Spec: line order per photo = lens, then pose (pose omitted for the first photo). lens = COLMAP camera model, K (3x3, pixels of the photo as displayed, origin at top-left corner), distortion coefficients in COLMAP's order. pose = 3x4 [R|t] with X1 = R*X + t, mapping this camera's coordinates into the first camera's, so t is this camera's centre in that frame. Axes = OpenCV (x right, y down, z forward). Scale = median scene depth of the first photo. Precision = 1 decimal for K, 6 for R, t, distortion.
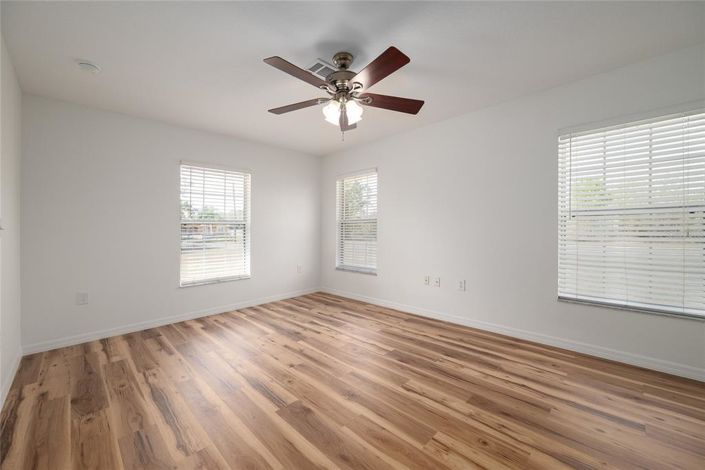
lens RADIAL K [[283.0, 0, 349.9], [0, 283.0, 238.2], [0, 0, 1]] dist [-0.001067, 0.000695]
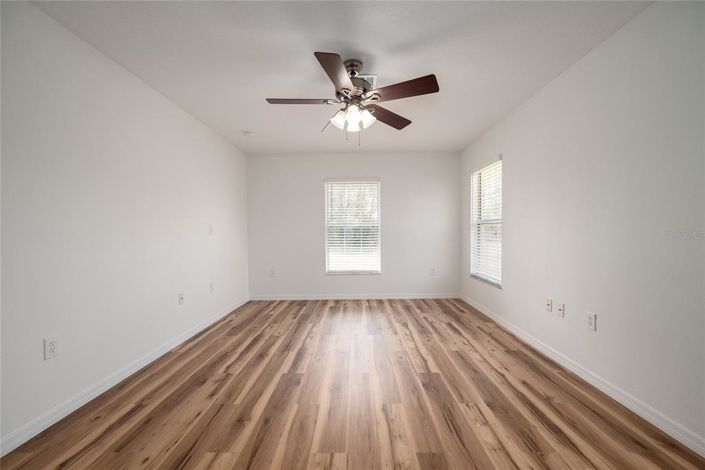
lens RADIAL K [[283.0, 0, 354.6], [0, 283.0, 238.1], [0, 0, 1]] dist [-0.001067, 0.000695]
pose [[0.698446, 0.025293, -0.715216, 0.545195], [-0.026386, 0.999606, 0.009583, -0.011727], [0.715176, 0.012179, 0.698838, 0.209714]]
